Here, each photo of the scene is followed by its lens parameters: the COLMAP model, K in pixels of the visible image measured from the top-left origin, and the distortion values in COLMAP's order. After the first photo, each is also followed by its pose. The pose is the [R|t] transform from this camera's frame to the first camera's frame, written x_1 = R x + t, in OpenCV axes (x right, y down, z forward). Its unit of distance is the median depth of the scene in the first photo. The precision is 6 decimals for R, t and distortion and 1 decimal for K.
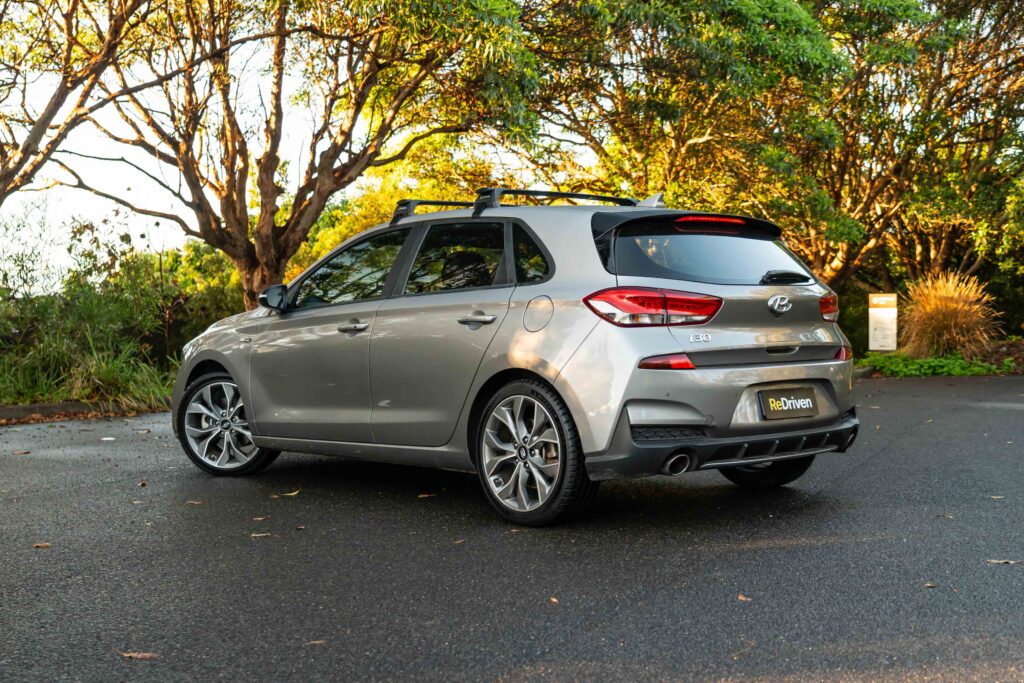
lens RADIAL K [[1192.3, 0, 511.3], [0, 1192.3, 321.7], [0, 0, 1]] dist [0.009993, 0.022329]
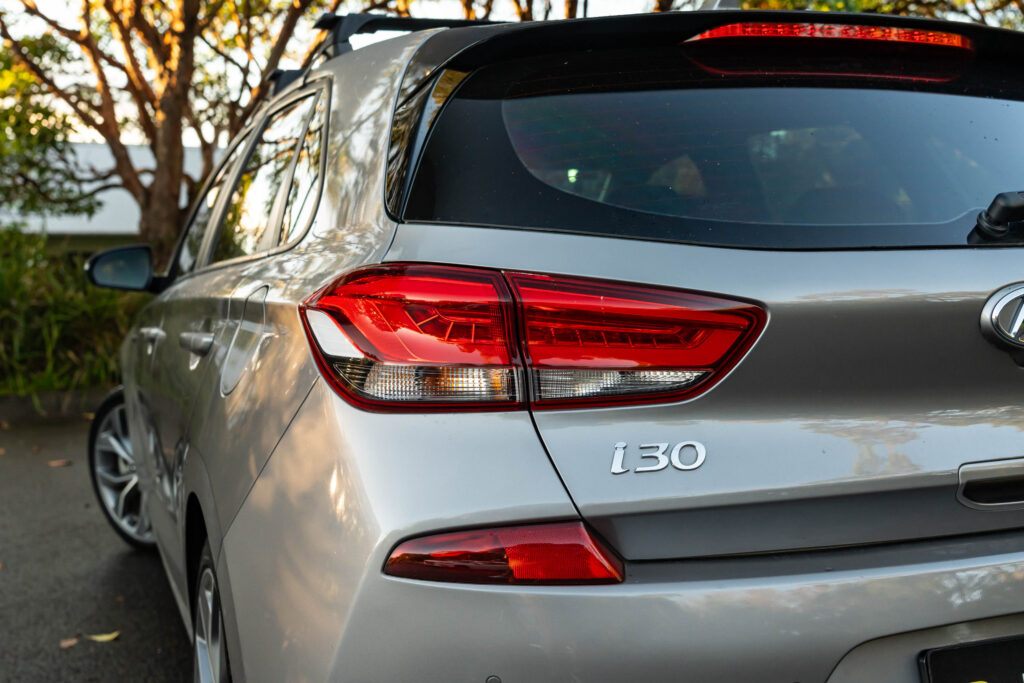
lens RADIAL K [[1144.6, 0, 511.7], [0, 1144.6, 374.0], [0, 0, 1]] dist [0.010813, 0.004281]
pose [[0.936506, 0.026098, -0.349679, 0.205106], [0.007759, 0.995440, 0.095073, -0.027422], [0.350566, -0.091750, 0.932033, 0.716595]]
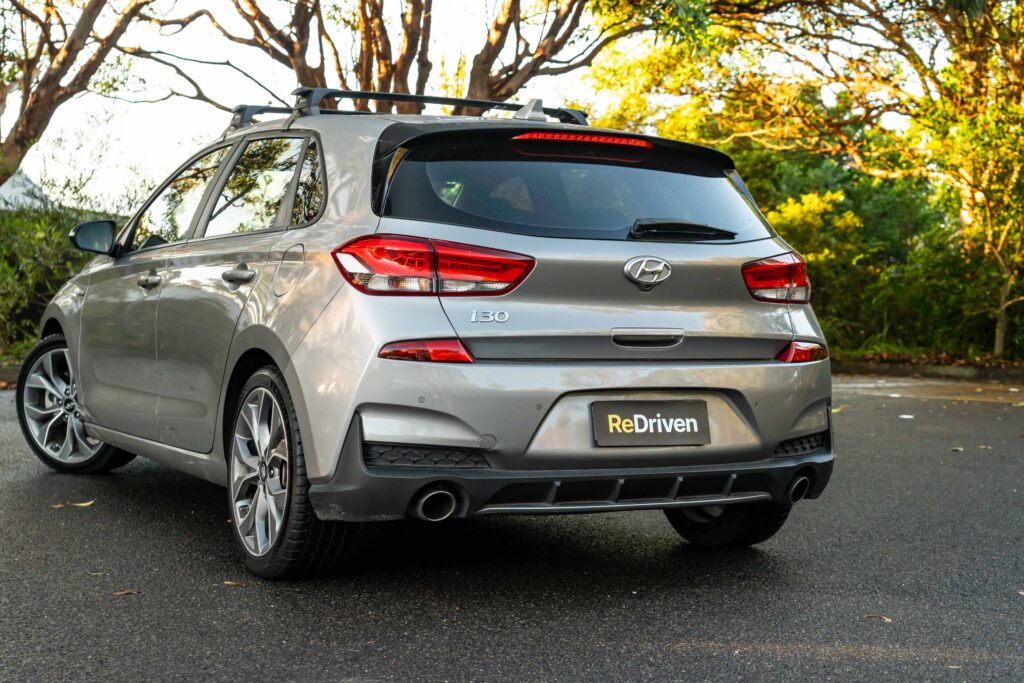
lens RADIAL K [[1538.0, 0, 512.0], [0, 1538.0, 341.5], [0, 0, 1]] dist [0.000484, 0.023913]
pose [[0.973129, 0.050249, -0.224712, 0.343059], [-0.042016, 0.998264, 0.041273, -0.007527], [0.226396, -0.030723, 0.973551, 0.169166]]
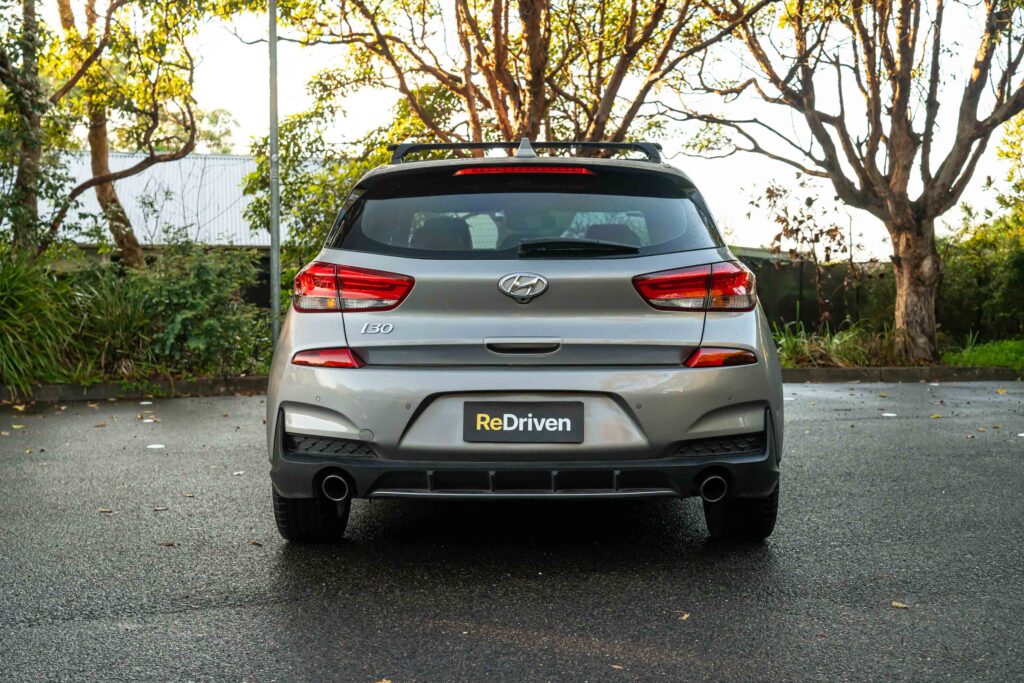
lens RADIAL K [[1239.7, 0, 512.0], [0, 1239.7, 341.5], [0, 0, 1]] dist [-0.000460, -0.000418]
pose [[0.745288, 0.037595, -0.665682, 0.721818], [-0.007586, 0.998823, 0.047916, -0.016437], [0.666699, -0.030661, 0.744696, 0.435960]]
